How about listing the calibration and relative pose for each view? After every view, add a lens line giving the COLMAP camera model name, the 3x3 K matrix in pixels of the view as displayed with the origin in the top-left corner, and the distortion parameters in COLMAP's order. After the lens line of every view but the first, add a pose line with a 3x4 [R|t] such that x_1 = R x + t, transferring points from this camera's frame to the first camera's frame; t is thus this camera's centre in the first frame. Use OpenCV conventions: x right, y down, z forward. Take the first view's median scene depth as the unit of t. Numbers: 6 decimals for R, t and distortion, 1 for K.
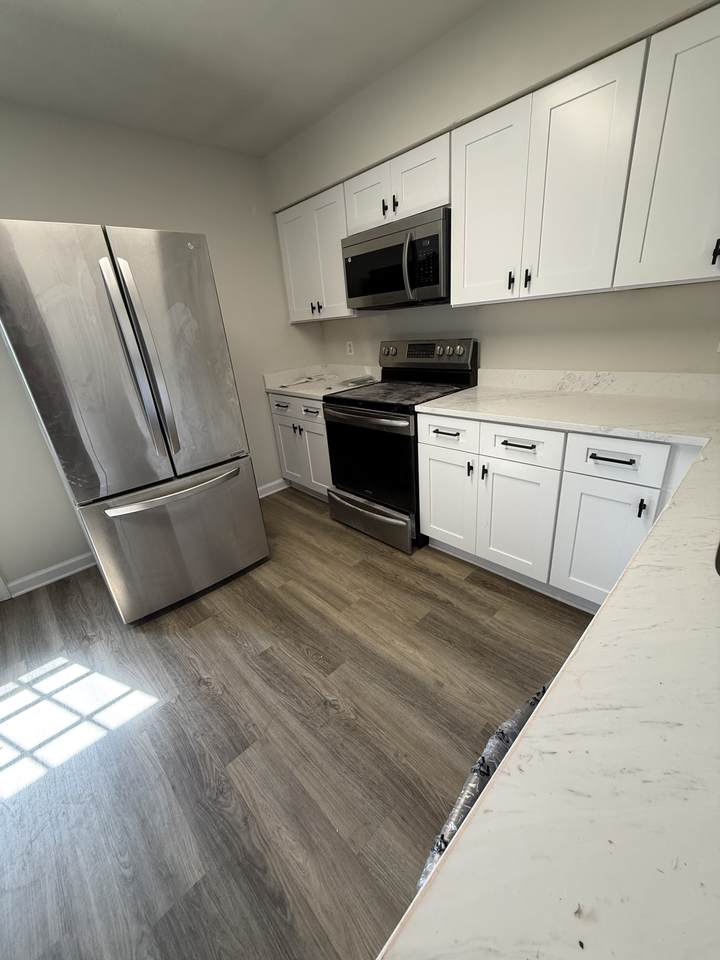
lens RADIAL K [[382.0, 0, 360.0], [0, 382.0, 480.0], [0, 0, 1]] dist [0.000638, 0.000093]
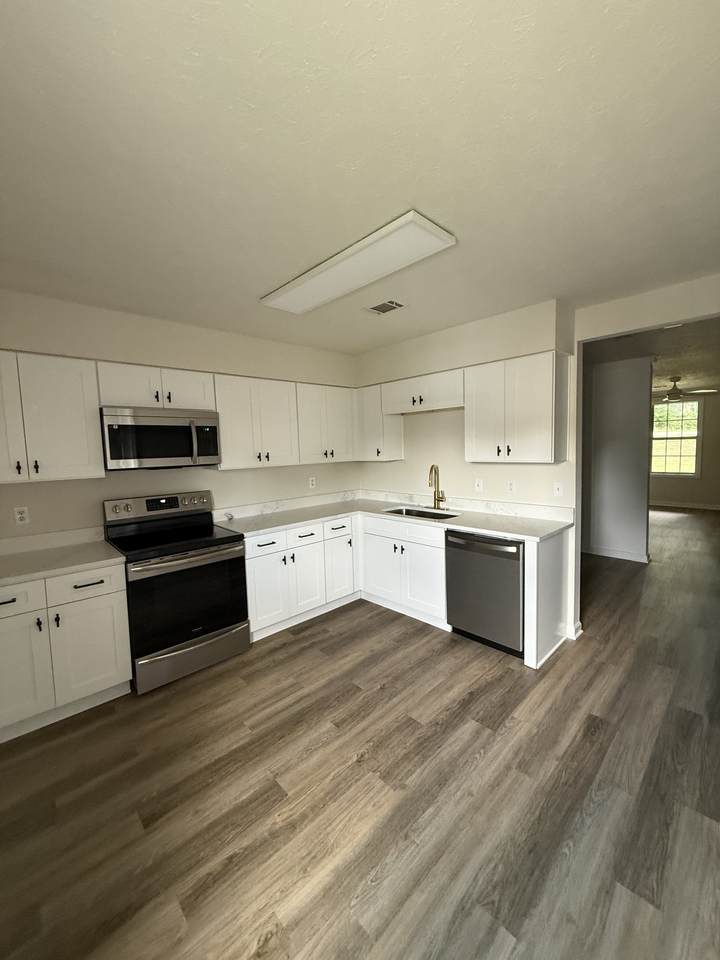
lens RADIAL K [[382.0, 0, 360.0], [0, 382.0, 480.0], [0, 0, 1]] dist [0.000638, 0.000093]
pose [[0.006983, -0.005644, 0.999960, -1.375895], [0.409174, 0.912454, 0.002292, -0.218710], [-0.912430, 0.409141, 0.008681, 0.564078]]
